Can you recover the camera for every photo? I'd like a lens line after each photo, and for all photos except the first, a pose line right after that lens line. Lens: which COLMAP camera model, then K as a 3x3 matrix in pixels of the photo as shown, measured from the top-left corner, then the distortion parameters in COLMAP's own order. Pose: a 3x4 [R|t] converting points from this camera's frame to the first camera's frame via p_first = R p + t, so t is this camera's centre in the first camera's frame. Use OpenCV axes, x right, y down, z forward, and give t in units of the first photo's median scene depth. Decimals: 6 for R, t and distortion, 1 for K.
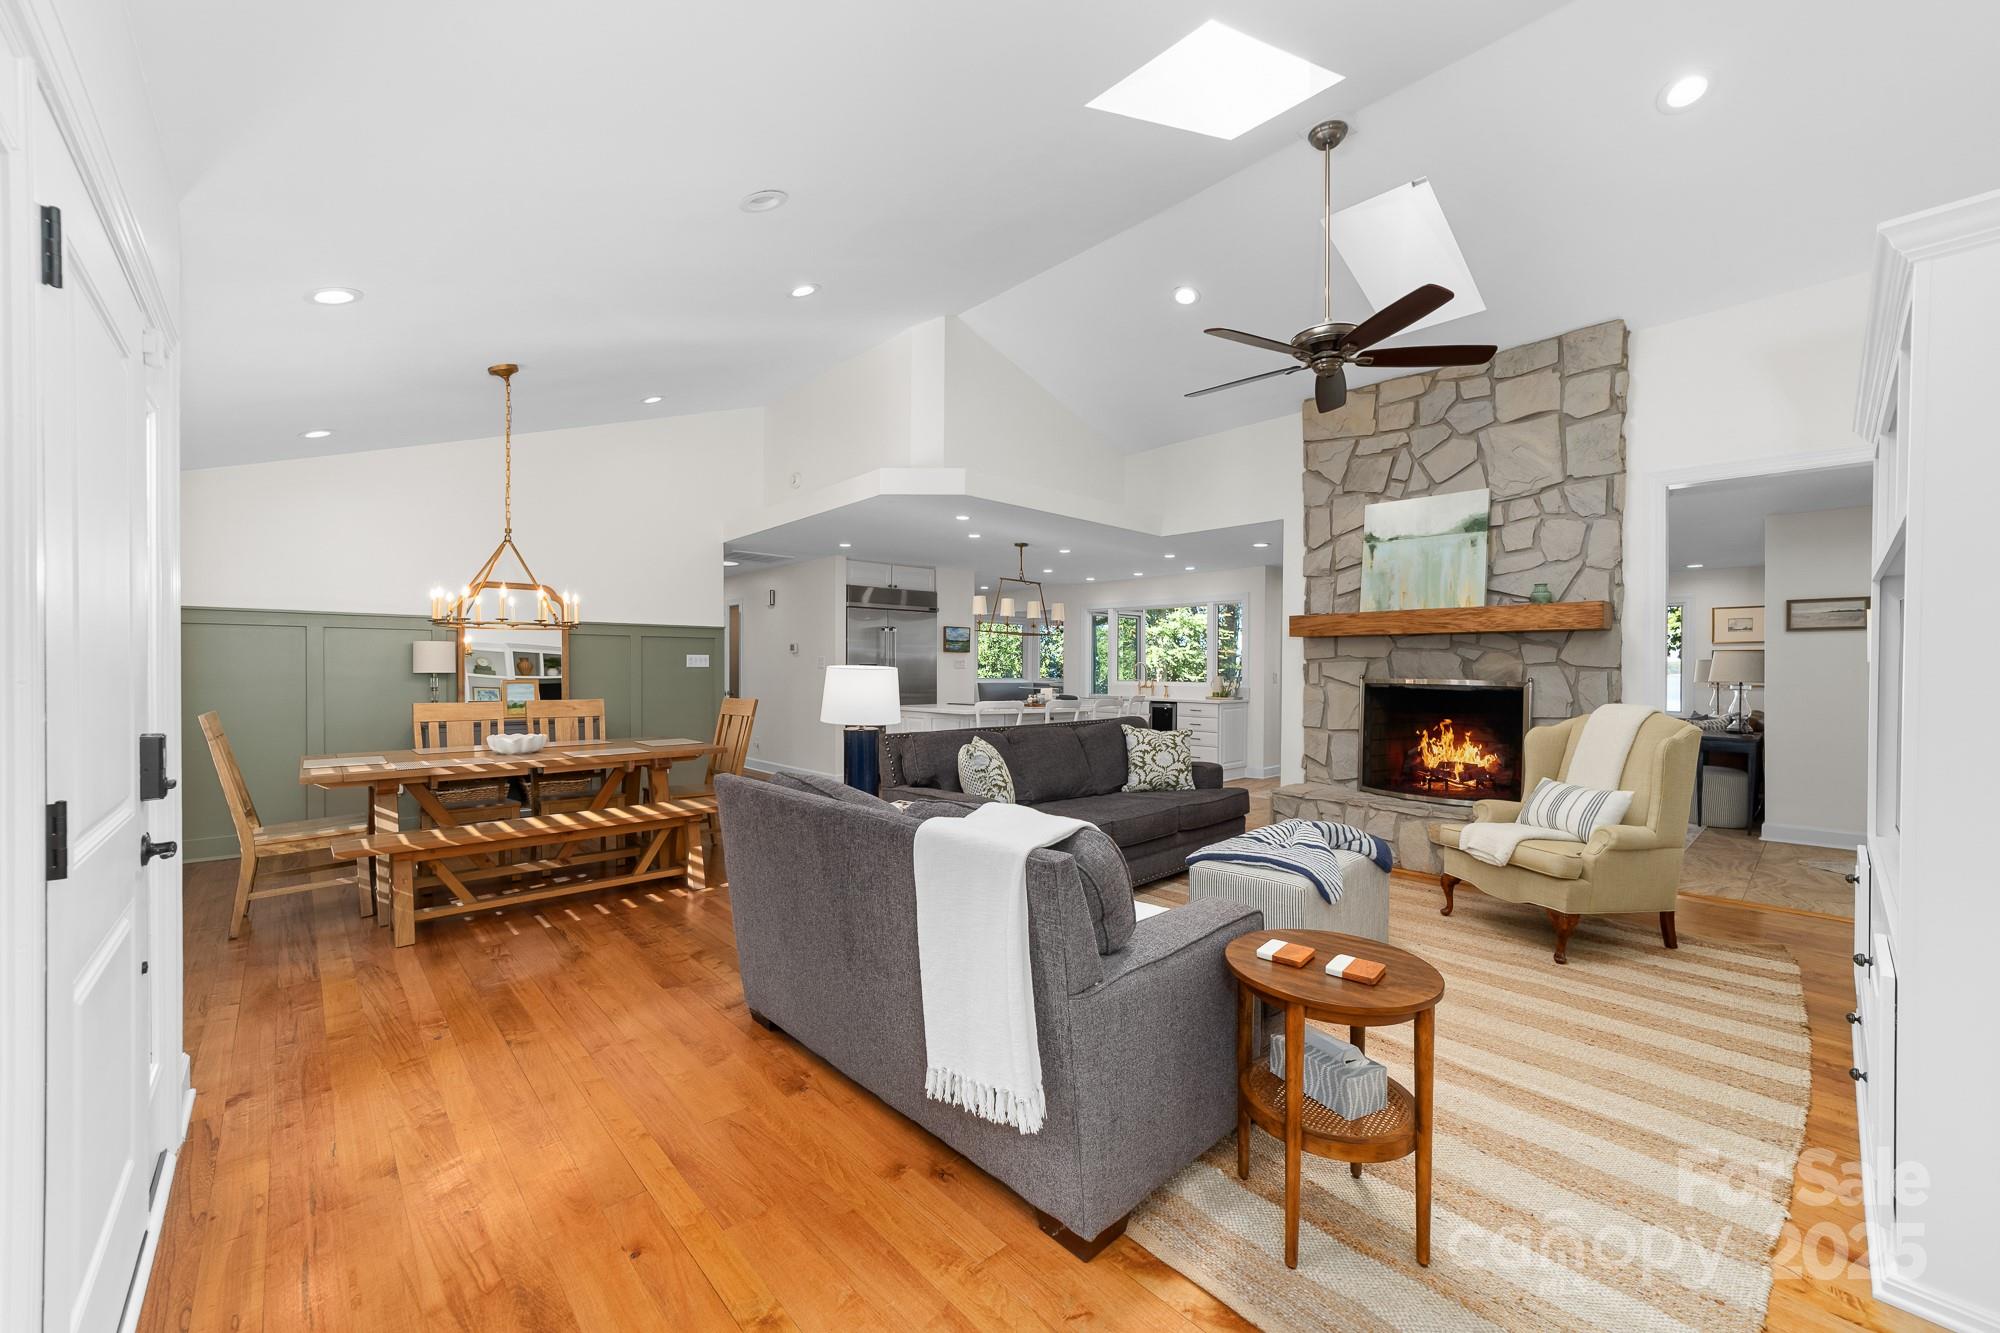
lens RADIAL K [[770.4, 0, 1000.0], [0, 770.4, 666.5], [0, 0, 1]] dist [-0.000382, 0.000236]
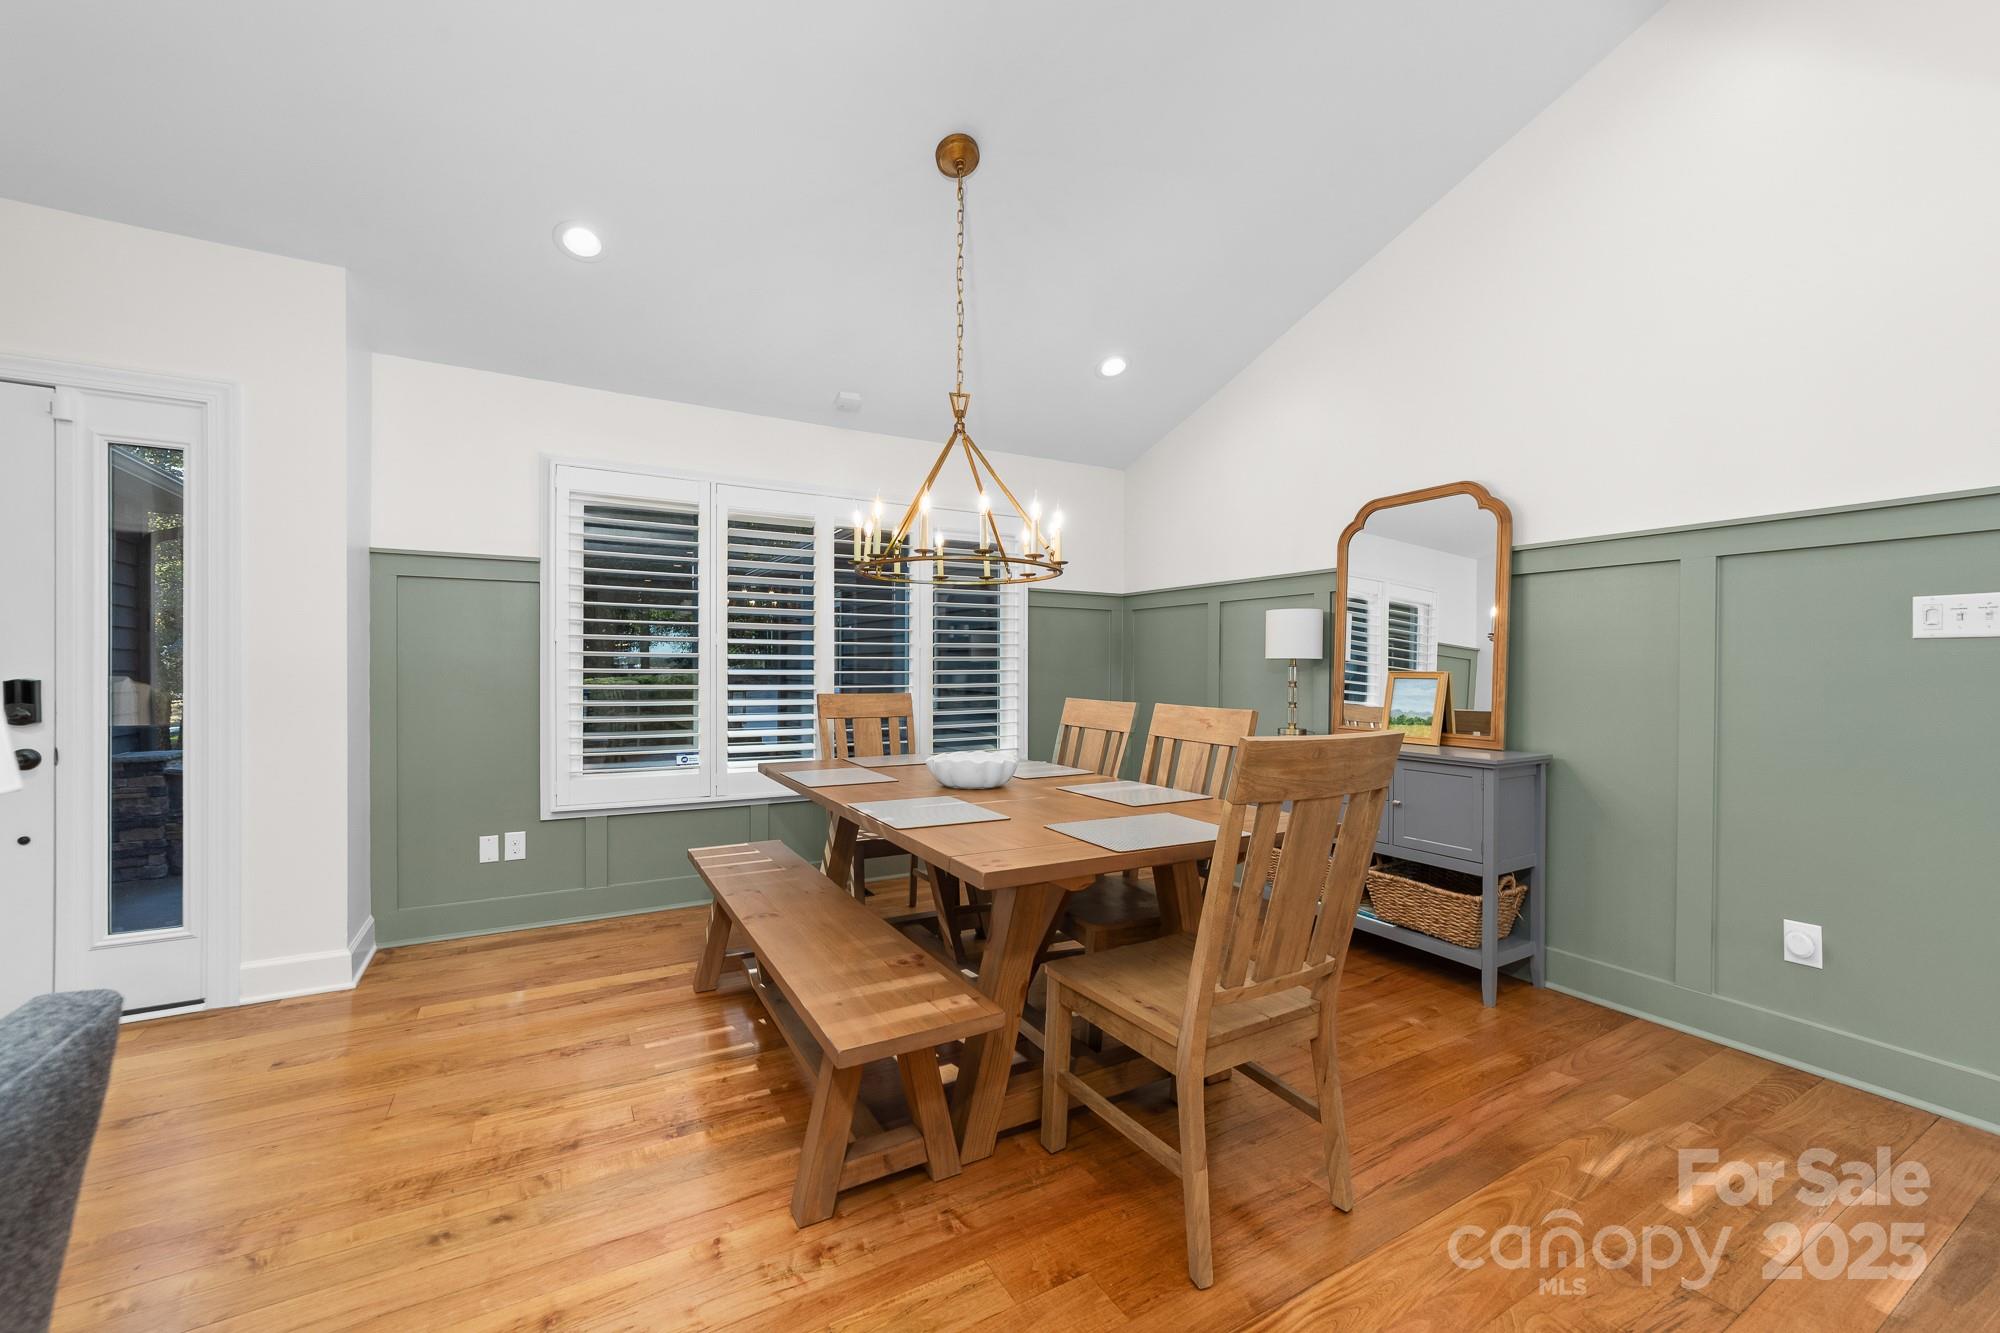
lens RADIAL K [[770.4, 0, 1000.0], [0, 770.4, 666.5], [0, 0, 1]] dist [-0.000382, 0.000236]
pose [[-0.242282, -0.004487, -0.970196, -0.048171], [-0.005183, 0.999981, -0.003330, 0.018010], [0.970192, 0.004222, -0.242300, 0.896821]]
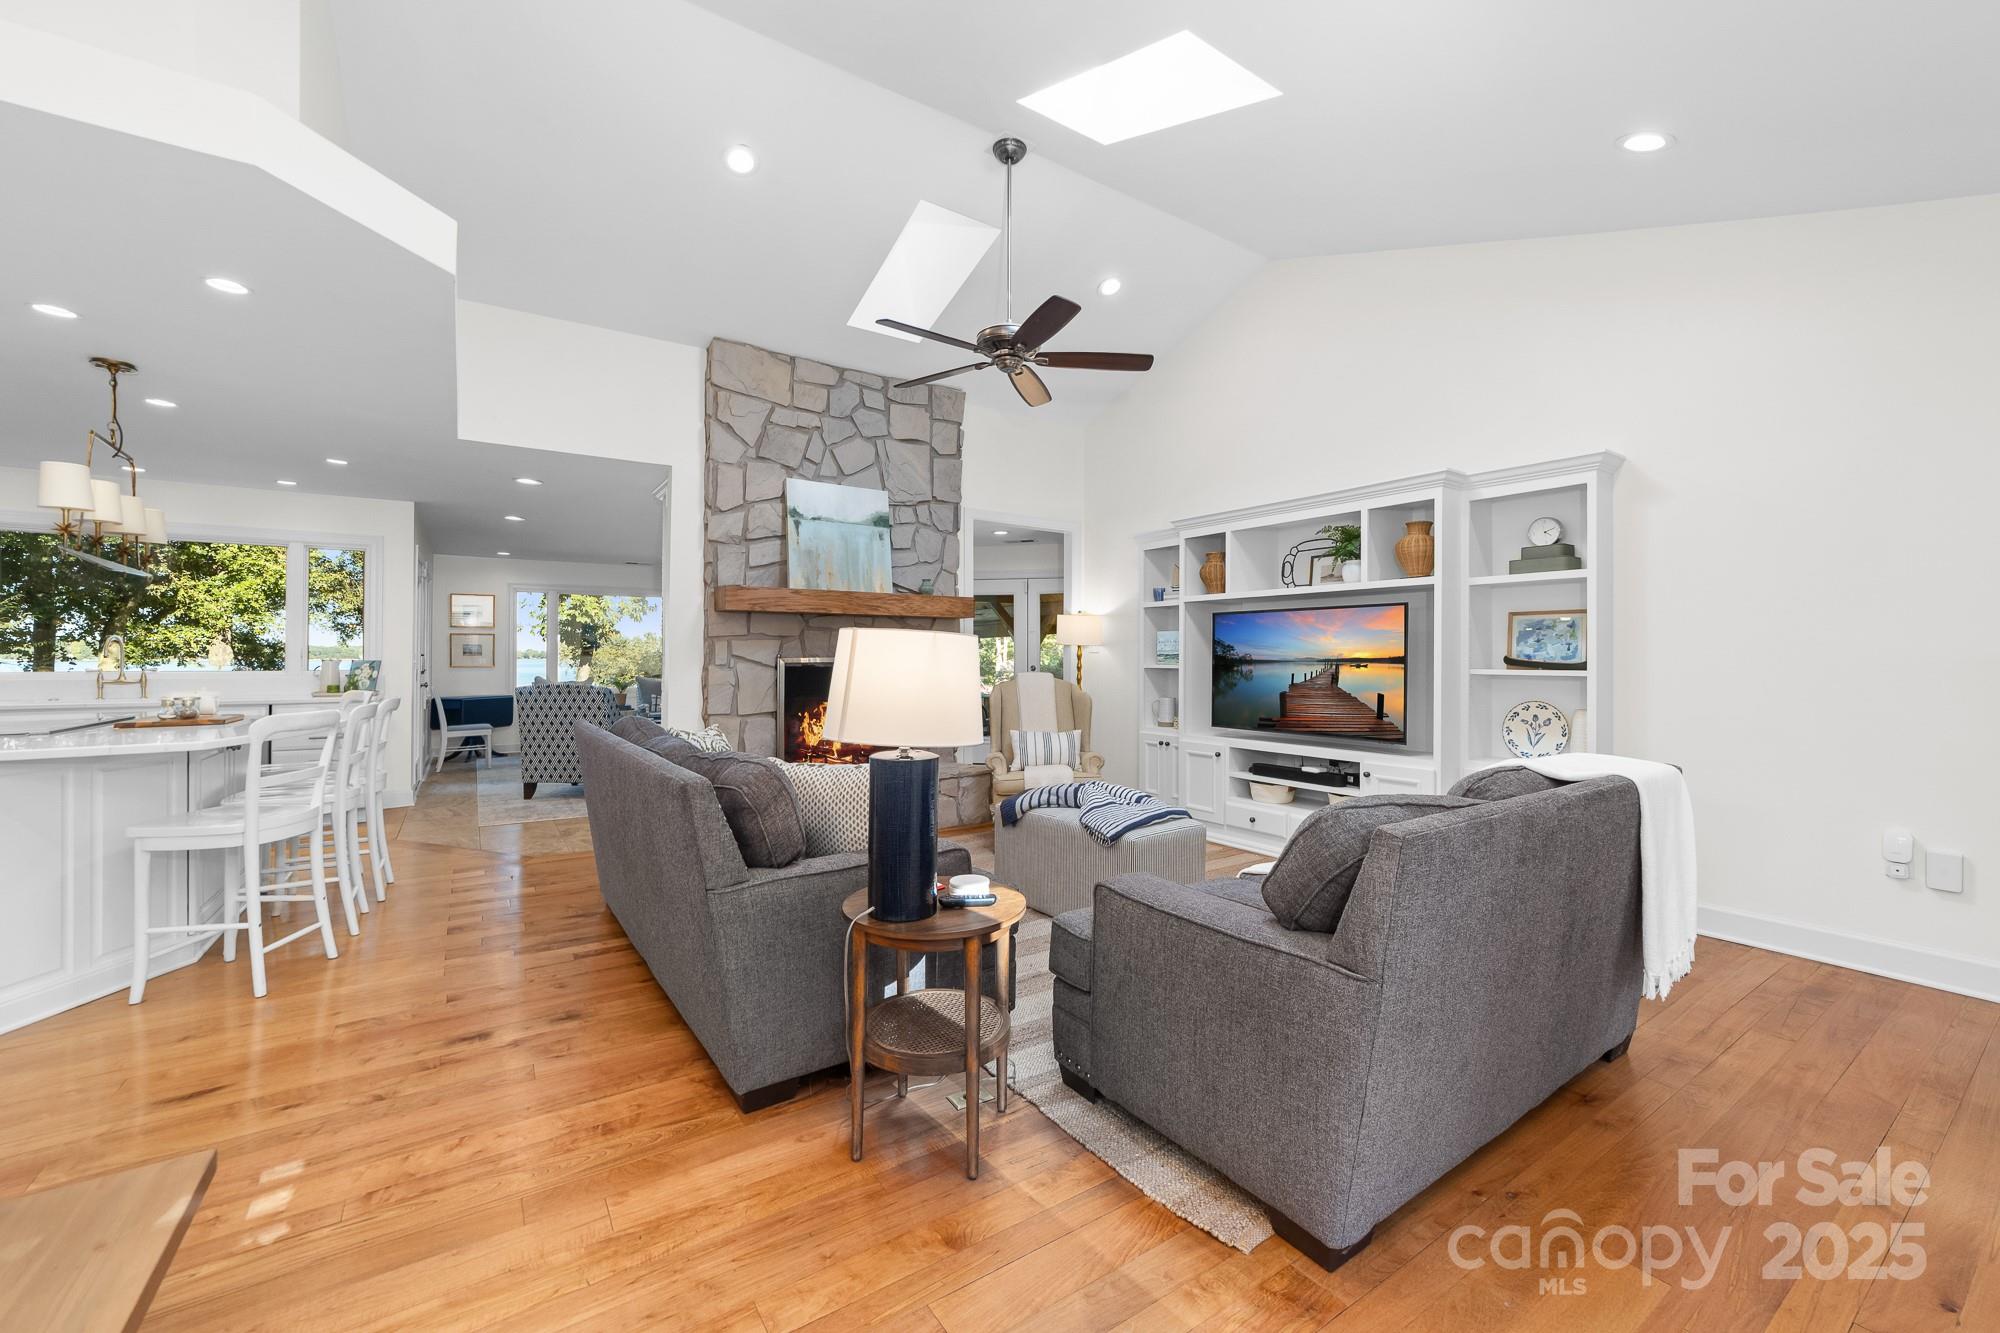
lens RADIAL K [[784.2, 0, 986.7], [0, 784.2, 634.8], [0, 0, 1]] dist [0.001039, 0.000244]
pose [[0.171936, 0.021857, 0.984866, -0.424590], [-0.001616, 0.999759, -0.021905, 0.007625], [-0.985107, 0.002175, 0.171930, 0.562406]]
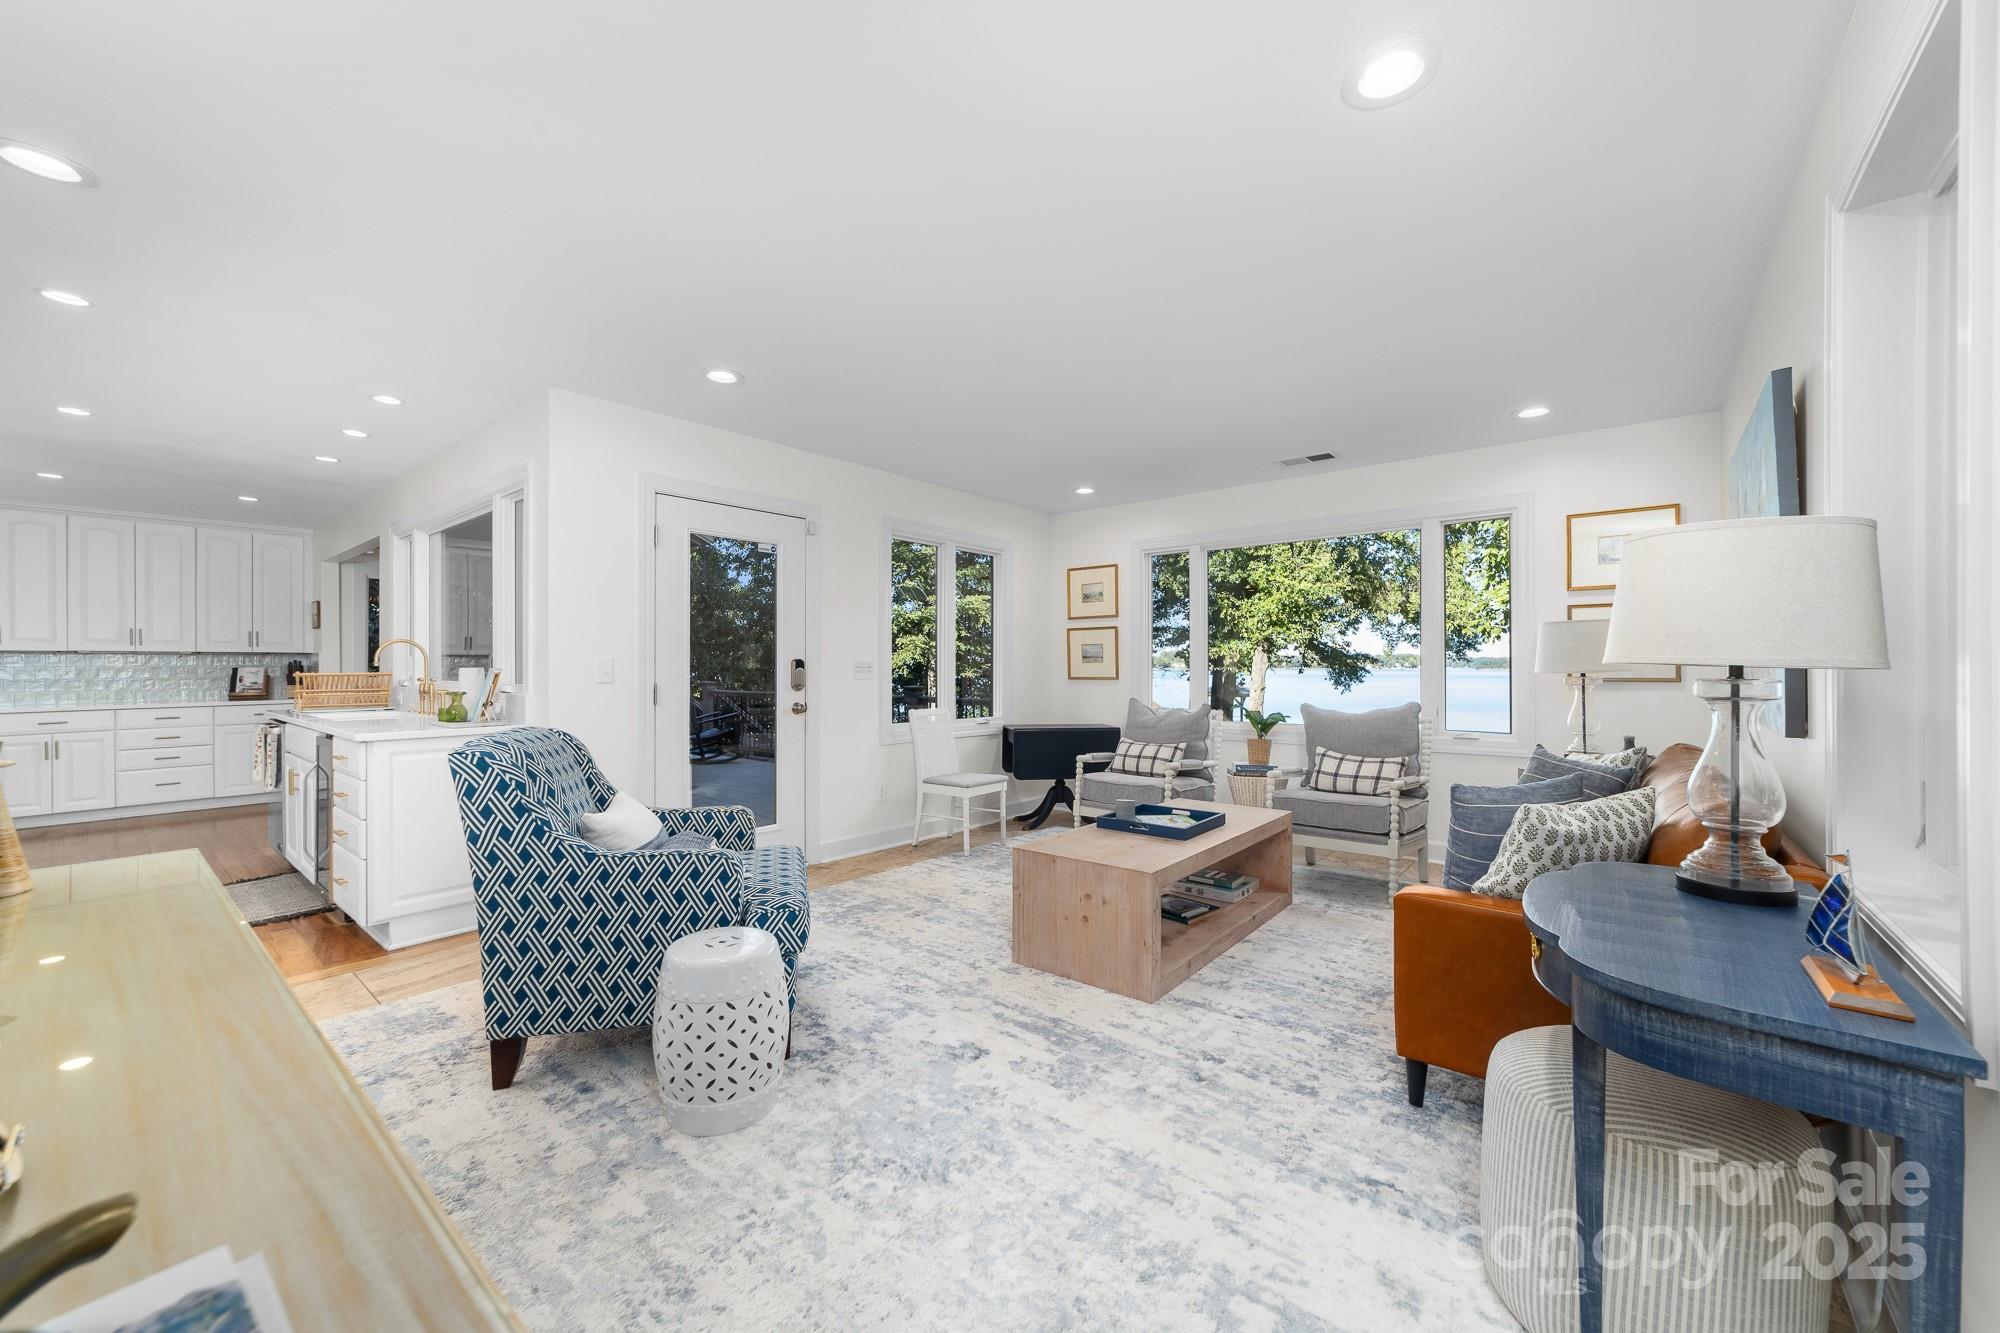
lens RADIAL K [[750.9, 0, 932.0], [0, 750.9, 668.4], [0, 0, 1]] dist [-0.000032, 0.013794]
pose [[0.995682, -0.008019, 0.092488, 0.762562], [0.007518, 0.999955, 0.005763, 0.019407], [-0.092530, -0.005042, 0.995697, 0.938118]]
